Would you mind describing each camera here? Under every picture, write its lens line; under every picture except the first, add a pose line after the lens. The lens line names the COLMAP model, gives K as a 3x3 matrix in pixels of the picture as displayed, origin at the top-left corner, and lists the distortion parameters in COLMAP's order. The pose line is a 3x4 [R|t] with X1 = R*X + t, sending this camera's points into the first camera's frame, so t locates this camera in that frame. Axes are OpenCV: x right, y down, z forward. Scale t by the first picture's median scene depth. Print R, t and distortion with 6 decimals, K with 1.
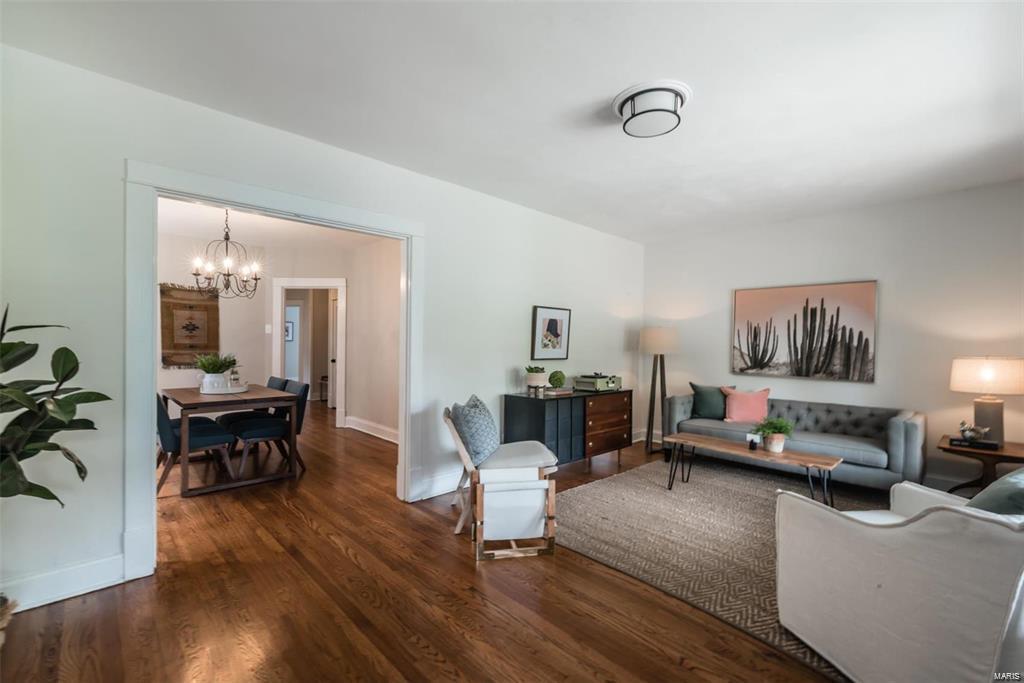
lens RADIAL K [[438.2, 0, 510.7], [0, 438.2, 342.9], [0, 0, 1]] dist [0.000324, -0.000678]
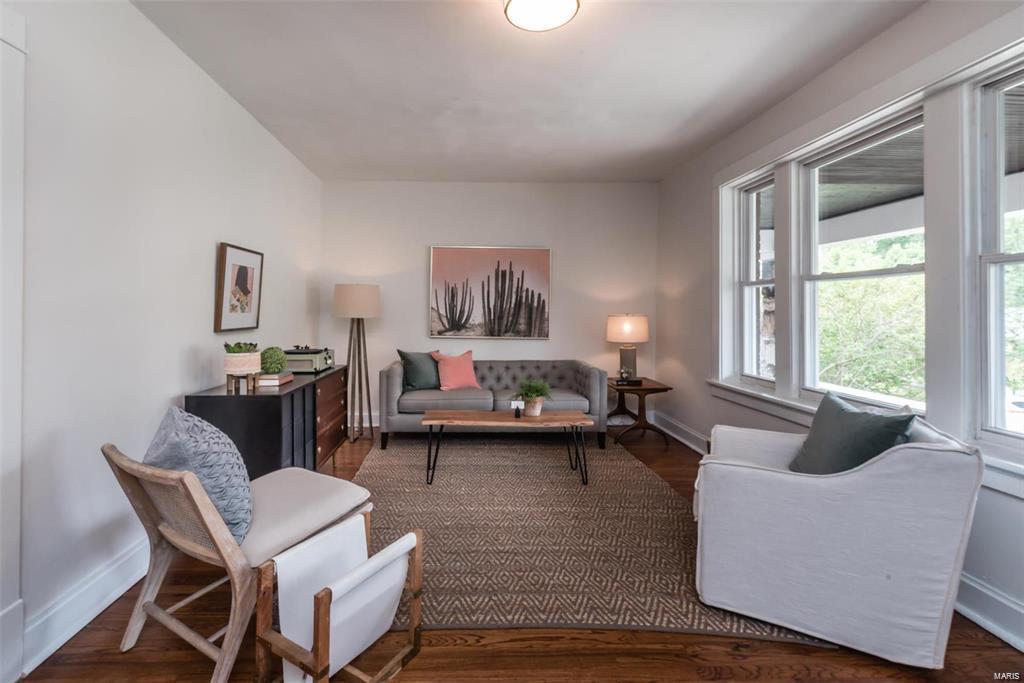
lens RADIAL K [[472.0, 0, 470.0], [0, 472.0, 306.2], [0, 0, 1]] dist [0.002356, 0.000217]
pose [[0.670913, -0.003869, 0.741526, -0.196405], [0.001475, 0.999991, 0.003882, 0.001567], [-0.741535, -0.001510, 0.670913, 0.298589]]
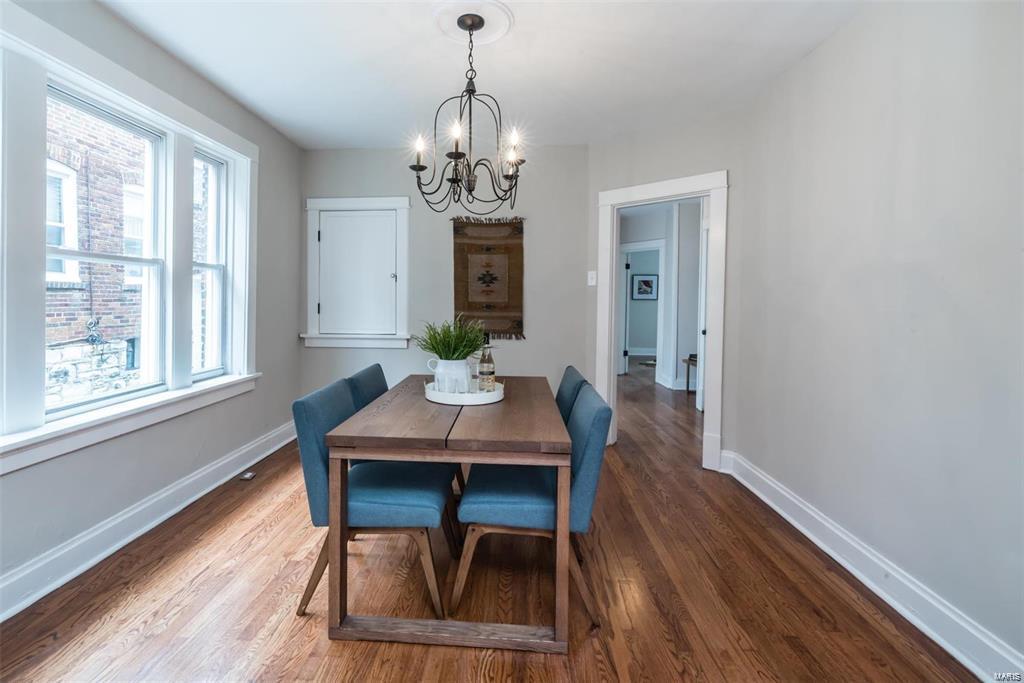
lens RADIAL K [[497.7, 0, 480.8], [0, 497.7, 308.9], [0, 0, 1]] dist [-0.004335, -0.000285]
pose [[0.673995, 0.013448, -0.738613, -0.213050], [-0.005149, 0.999896, 0.013507, 0.001914], [0.738718, -0.005301, 0.673994, 0.610139]]
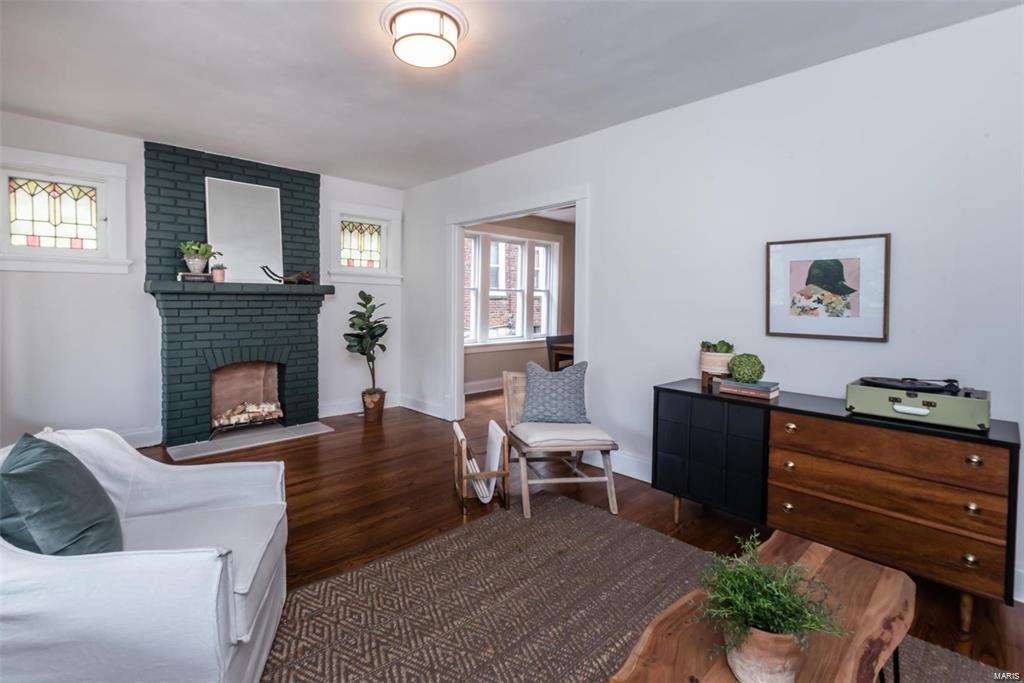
lens RADIAL K [[472.0, 0, 481.3], [0, 472.0, 315.0], [0, 0, 1]] dist [0.002356, 0.000217]
pose [[-0.006635, 0.021436, -0.999748, 0.674128], [-0.012440, 0.999691, 0.021518, 0.004089], [0.999901, 0.012580, -0.006367, 0.607852]]
